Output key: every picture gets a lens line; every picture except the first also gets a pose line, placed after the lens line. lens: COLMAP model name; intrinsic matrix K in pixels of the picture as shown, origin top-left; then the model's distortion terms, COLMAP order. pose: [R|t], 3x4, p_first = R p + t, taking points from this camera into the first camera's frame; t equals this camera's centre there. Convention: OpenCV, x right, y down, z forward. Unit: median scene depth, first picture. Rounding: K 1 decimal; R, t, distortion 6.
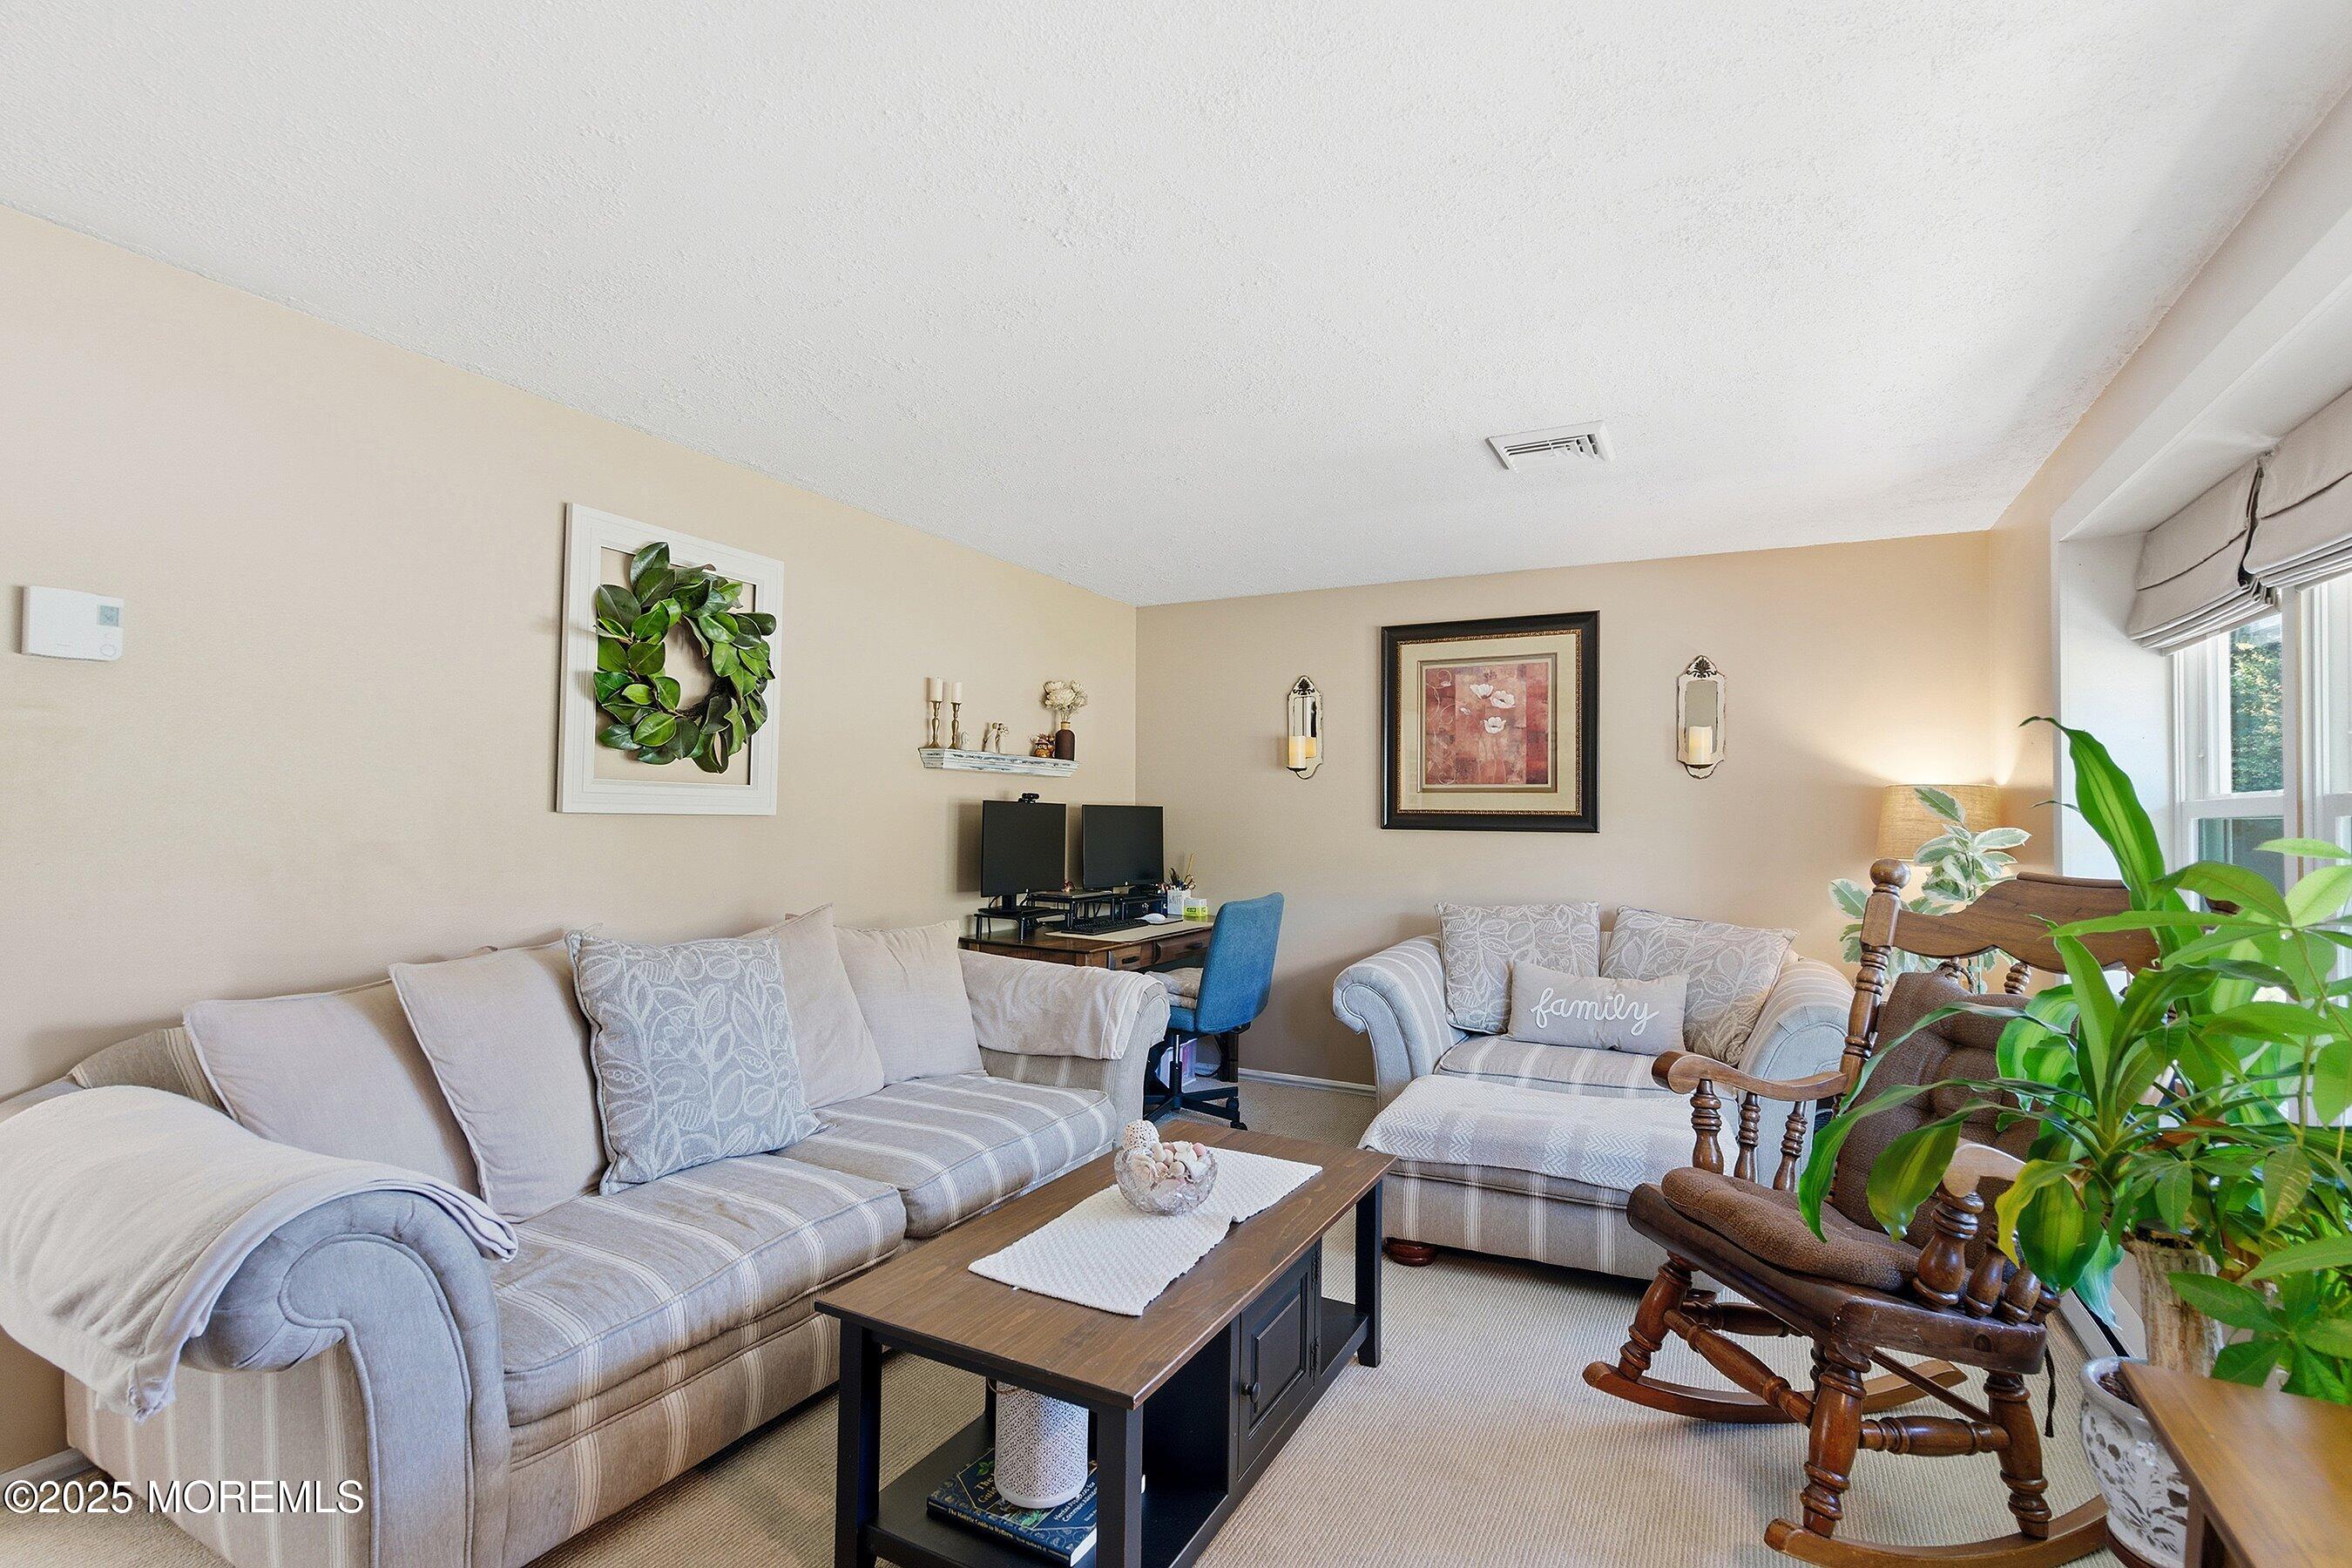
lens RADIAL K [[1078.7, 0, 1182.5], [0, 1078.7, 786.2], [0, 0, 1]] dist [0.005856, -0.001763]
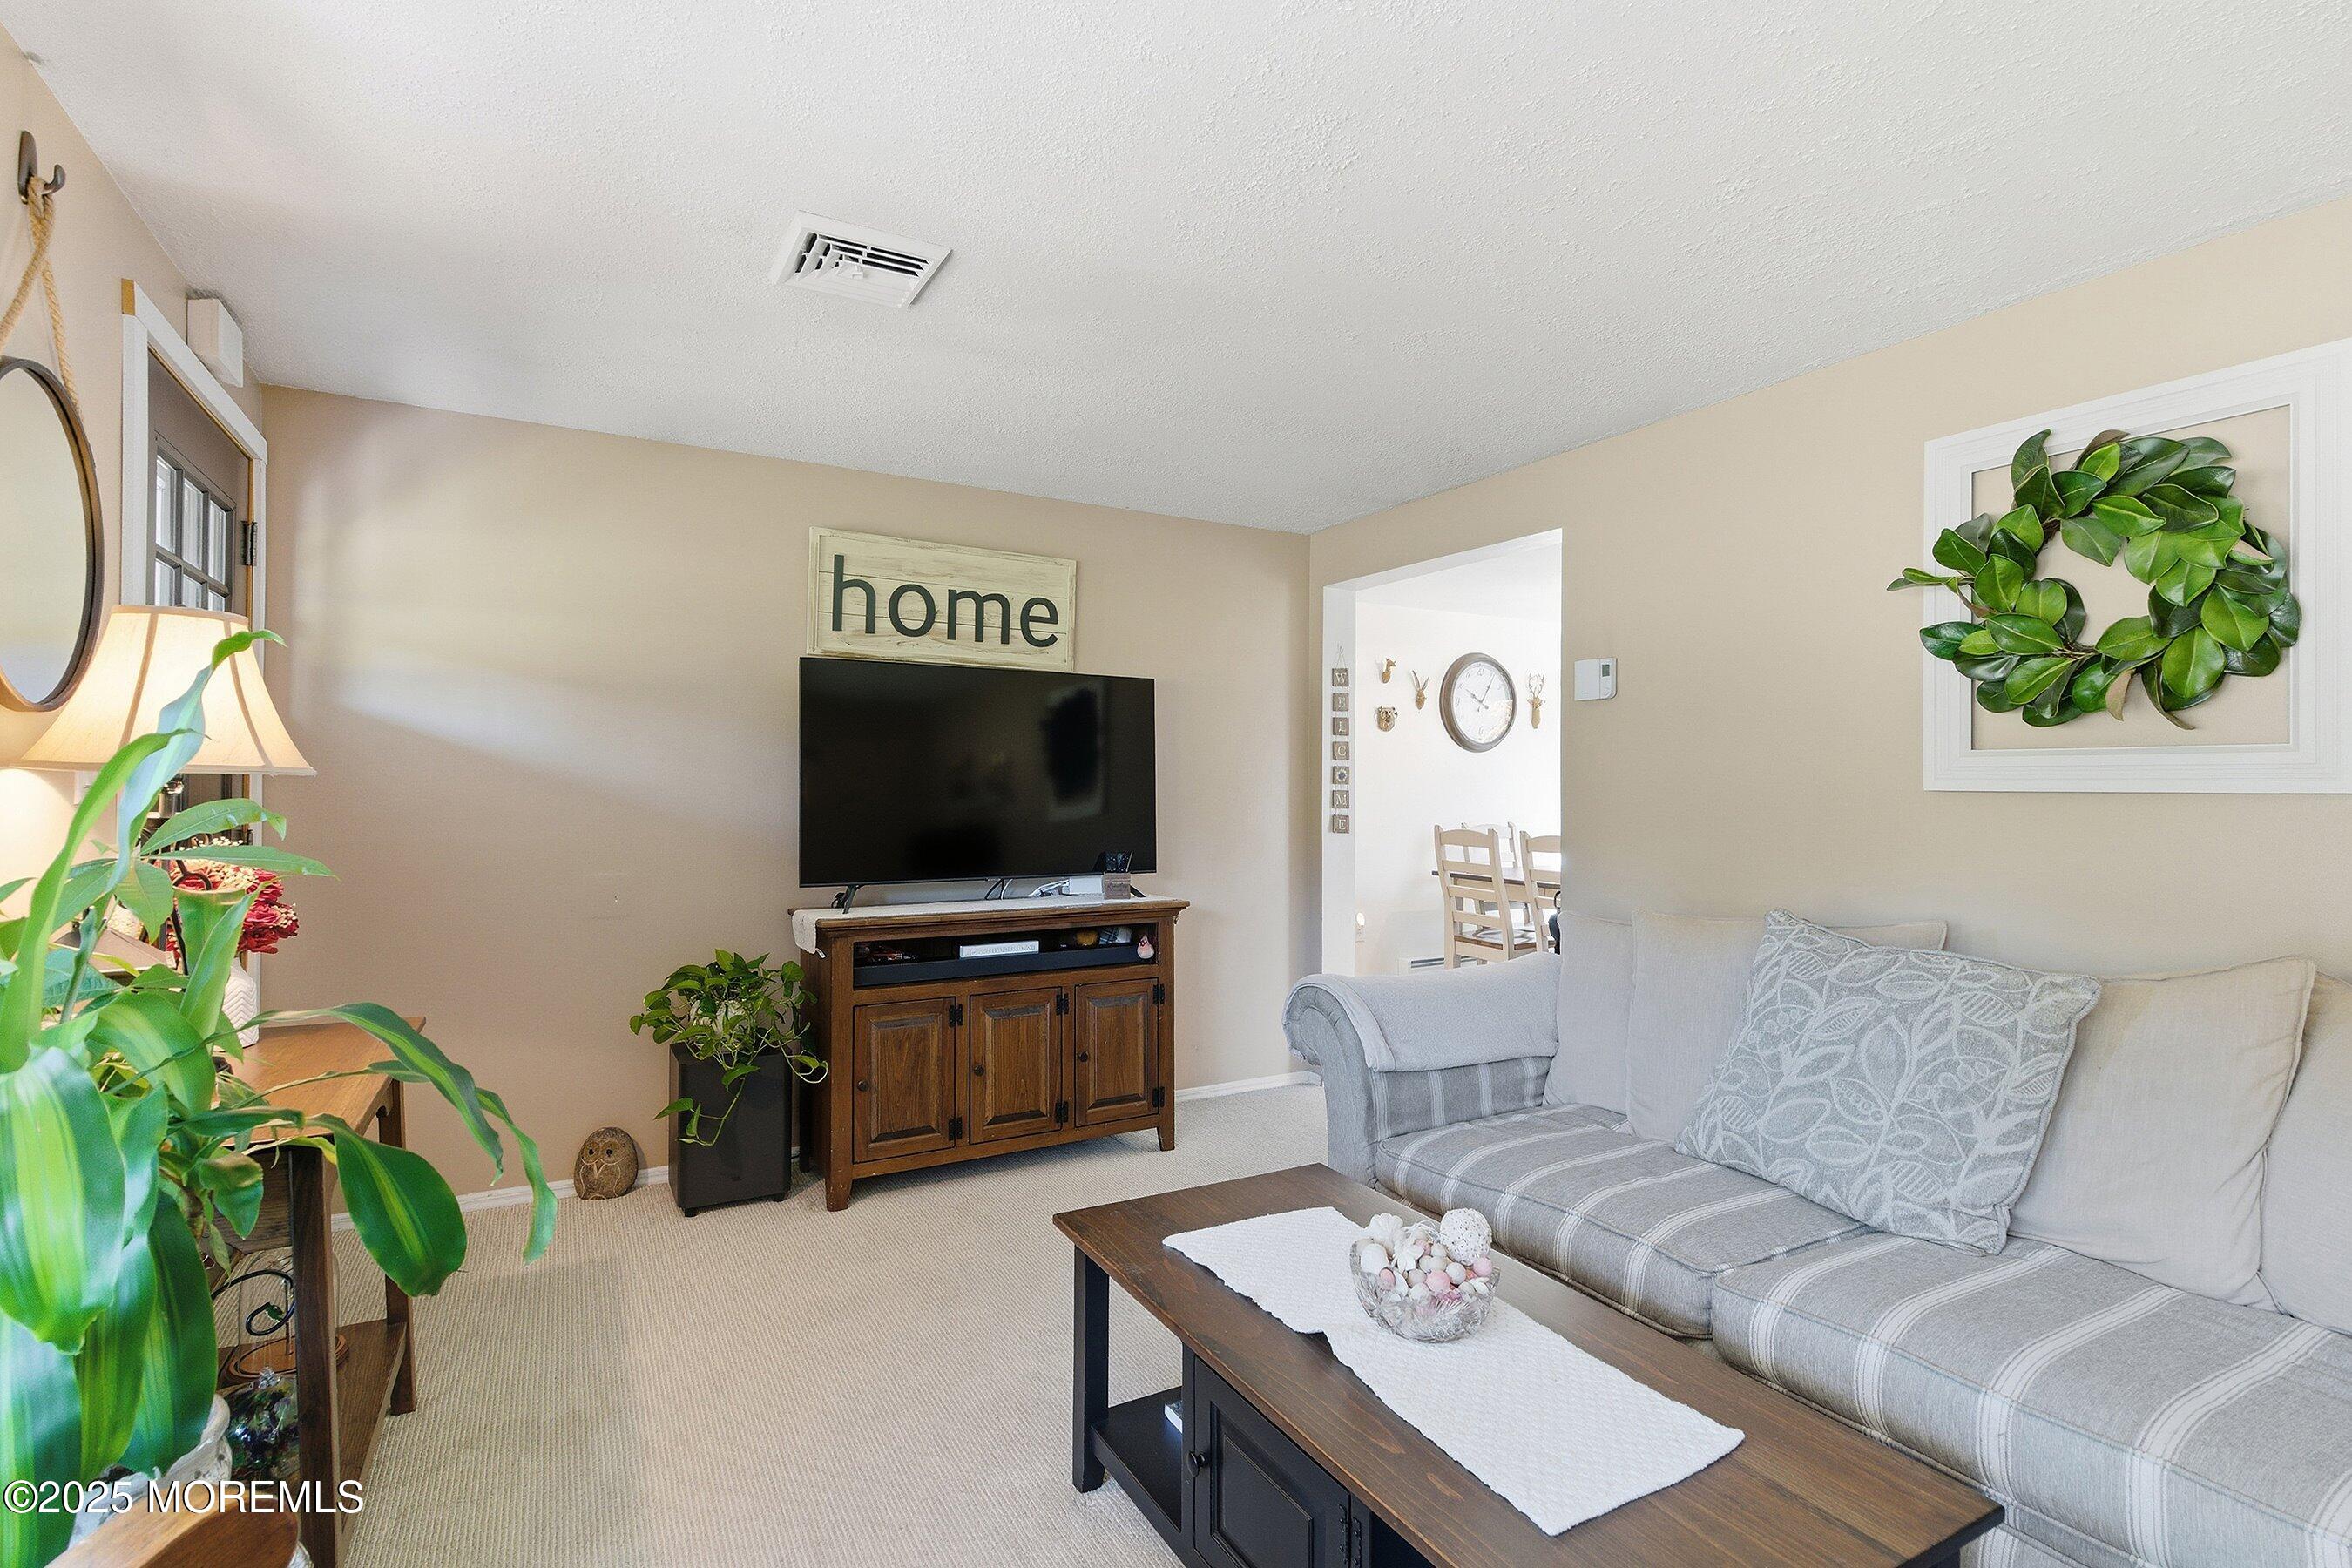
lens RADIAL K [[1078.7, 0, 1172.2], [0, 1078.7, 789.8], [0, 0, 1]] dist [0.005856, -0.001763]
pose [[-0.523391, -0.015477, -0.851952, 0.565511], [0.015654, 0.999492, -0.027775, 0.043542], [0.851949, -0.027874, -0.522883, 1.034526]]
